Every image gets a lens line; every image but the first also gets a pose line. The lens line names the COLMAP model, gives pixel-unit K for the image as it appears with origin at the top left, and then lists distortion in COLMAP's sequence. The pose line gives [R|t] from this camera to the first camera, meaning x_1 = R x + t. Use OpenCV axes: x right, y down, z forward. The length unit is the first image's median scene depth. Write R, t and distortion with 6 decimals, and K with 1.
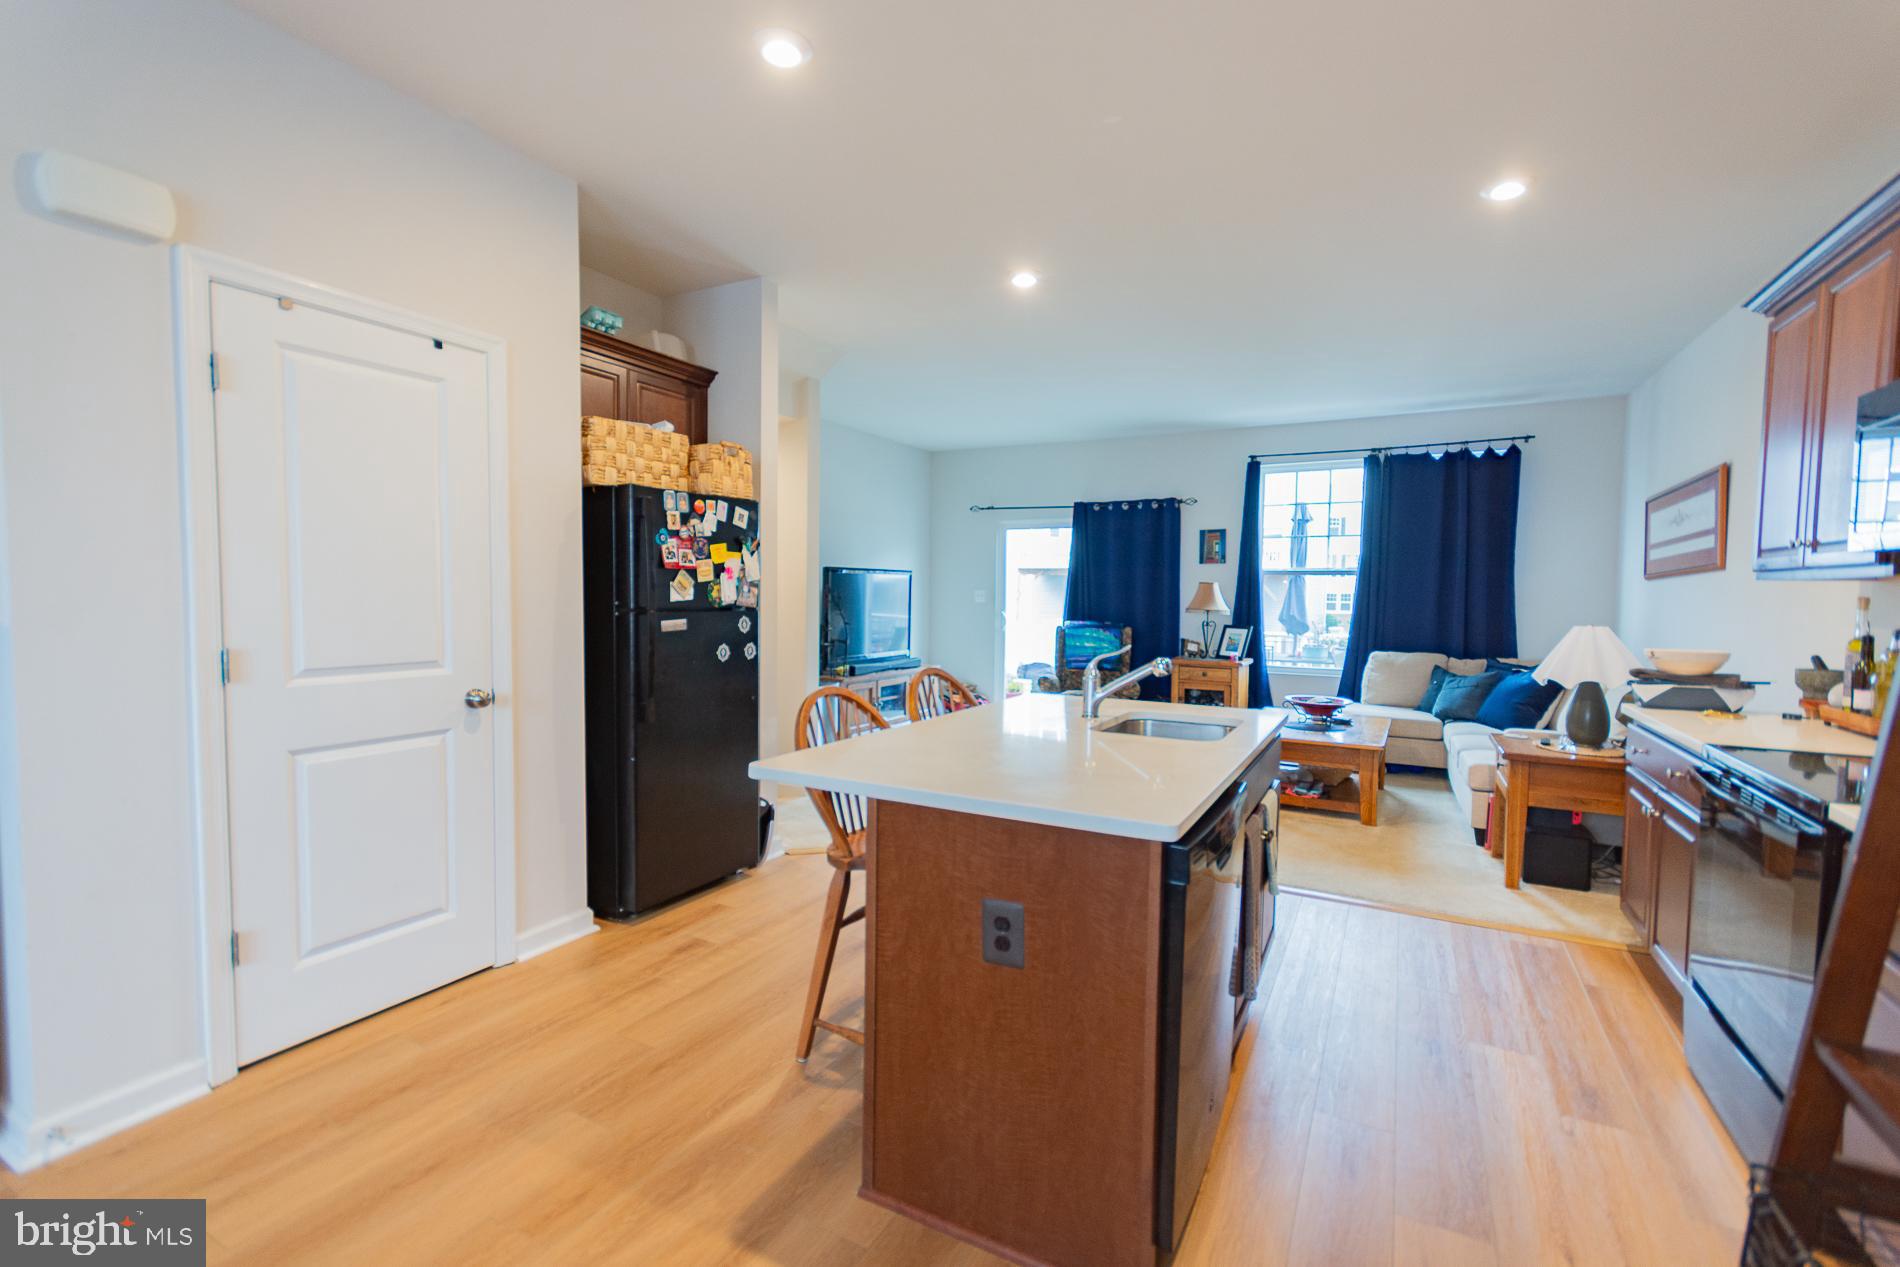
lens RADIAL K [[828.7, 0, 952.8], [0, 828.7, 636.4], [0, 0, 1]] dist [0.012191, -0.004296]
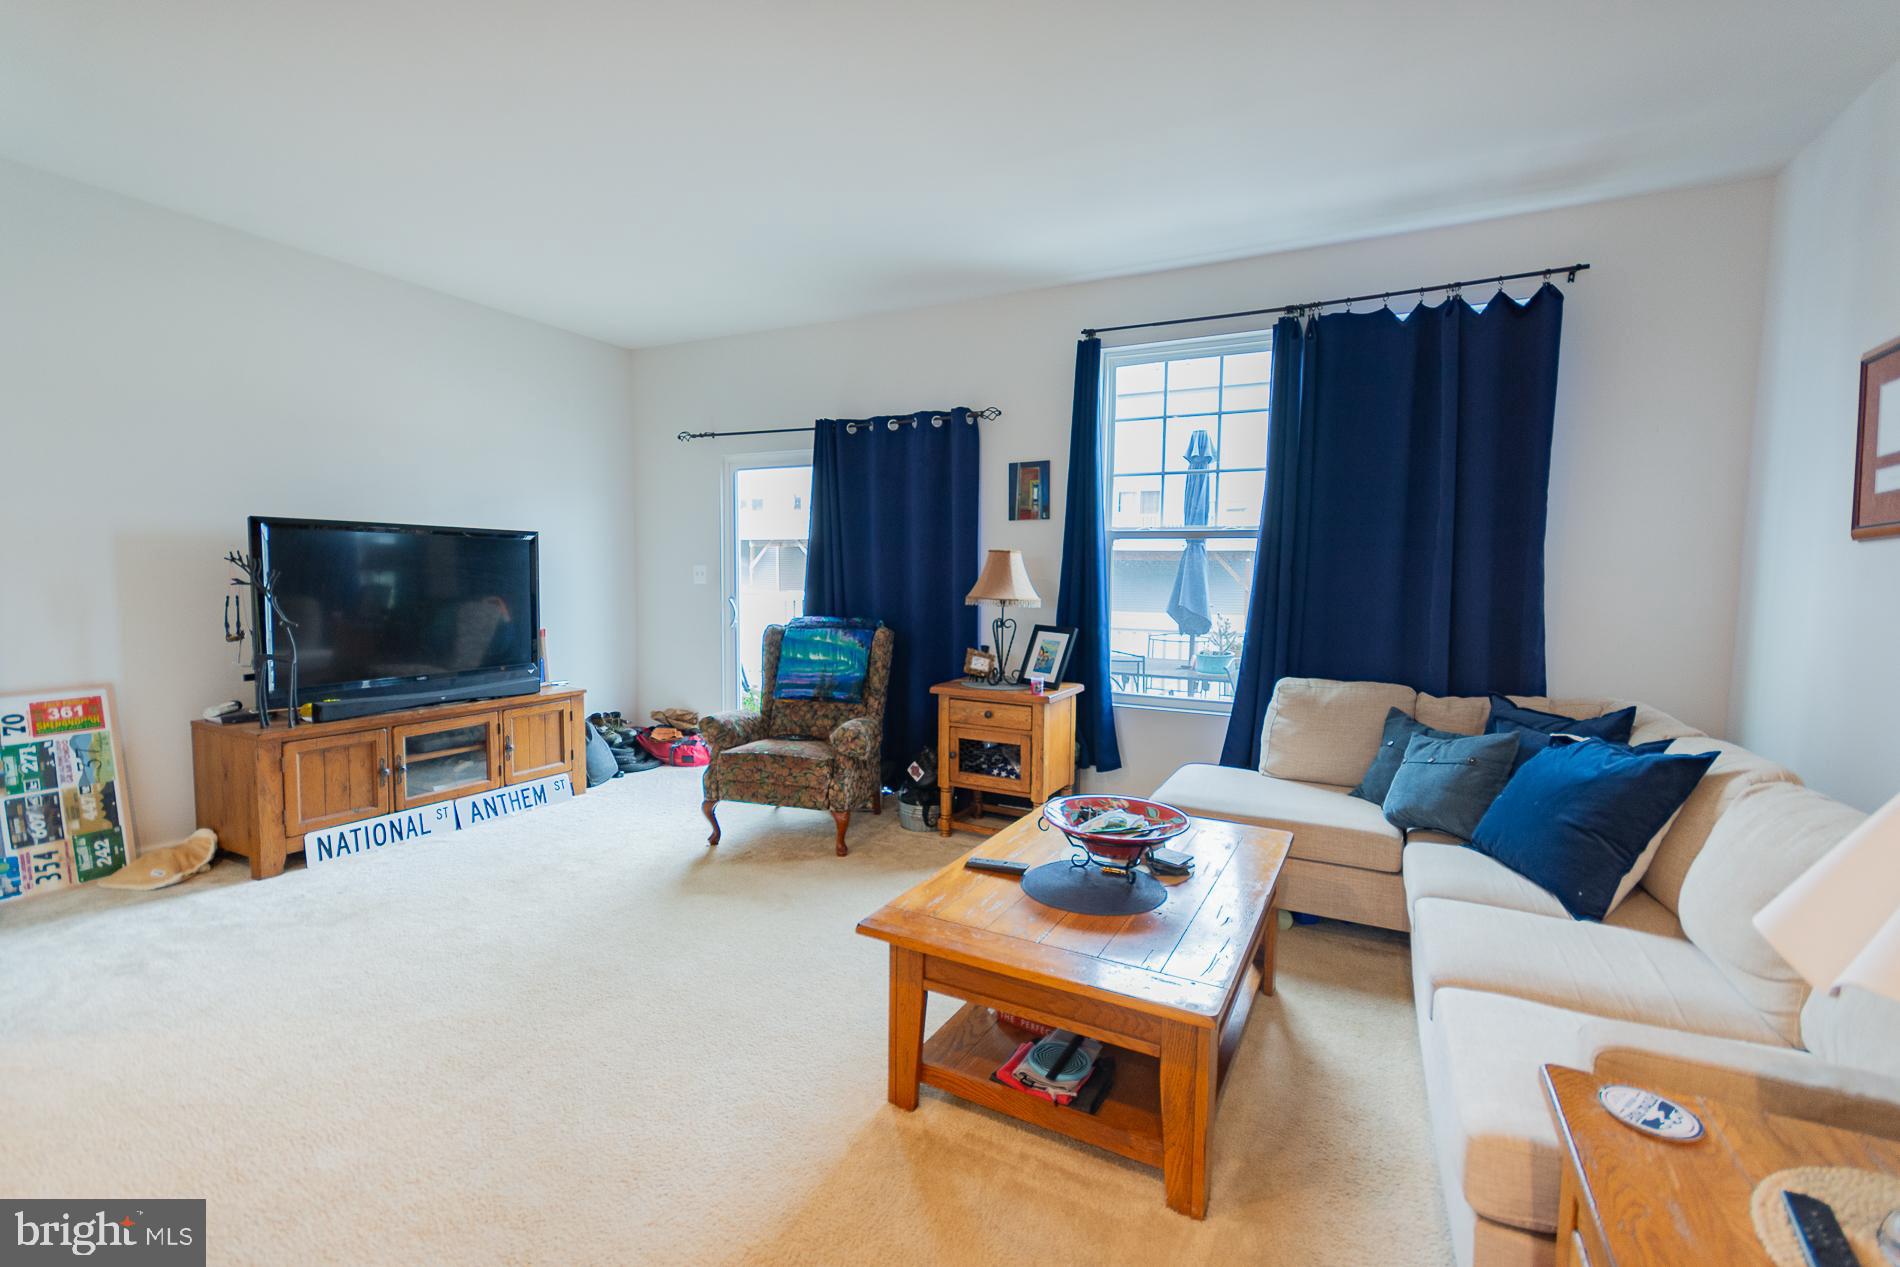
lens RADIAL K [[832.9, 0, 953.1], [0, 832.9, 633.7], [0, 0, 1]] dist [0.010616, 0.000575]
pose [[0.999796, 0.000780, 0.020191, 0.283164], [-0.001211, 0.999771, 0.021357, -0.022049], [-0.020170, -0.021377, 0.999568, 0.464721]]
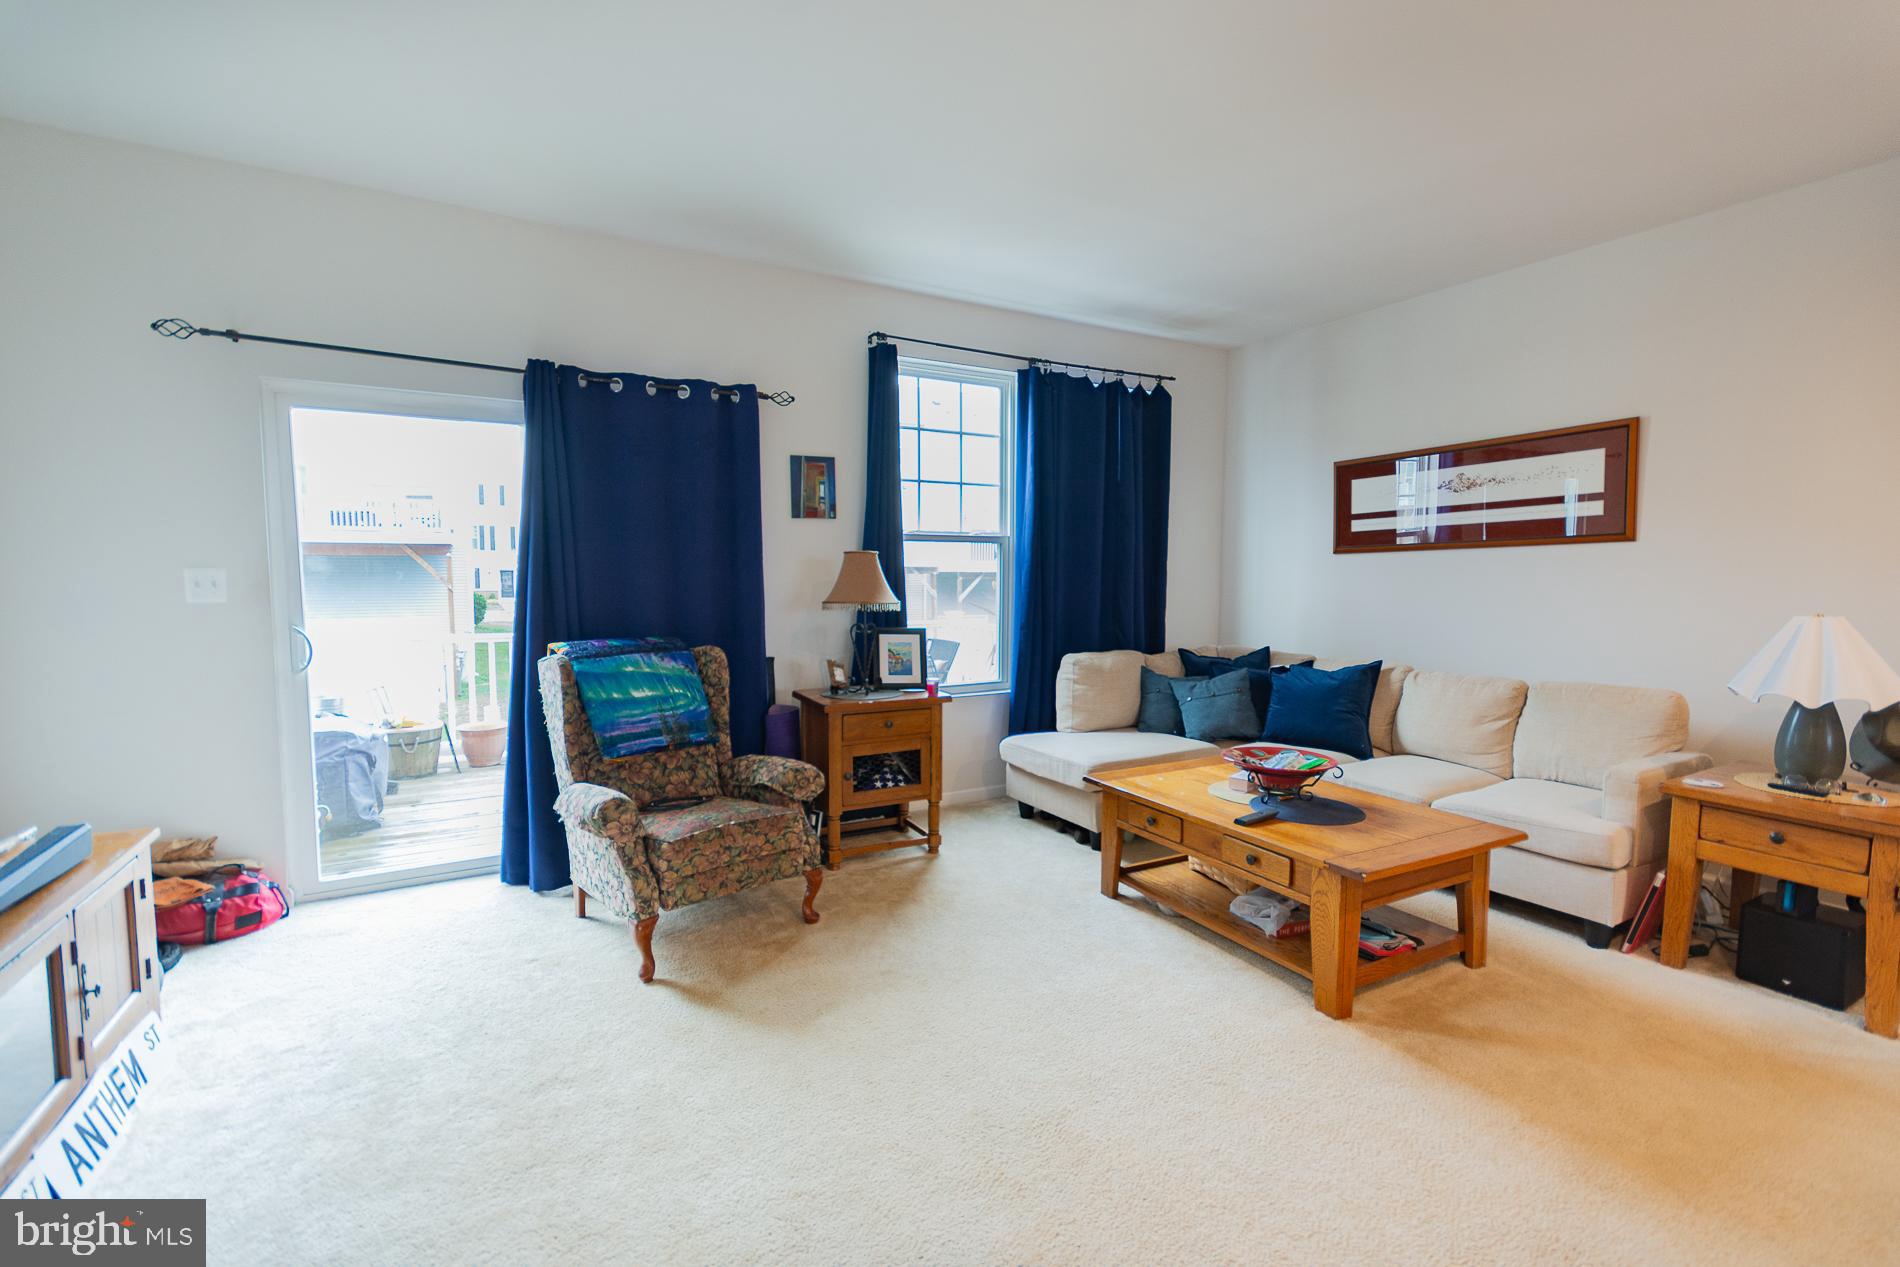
lens RADIAL K [[832.9, 0, 953.1], [0, 832.9, 633.7], [0, 0, 1]] dist [0.010616, 0.000575]
pose [[0.533681, -0.072820, 0.842545, -0.129038], [0.050372, 0.997254, 0.054285, -0.041743], [-0.844184, 0.013470, 0.535884, 0.715831]]
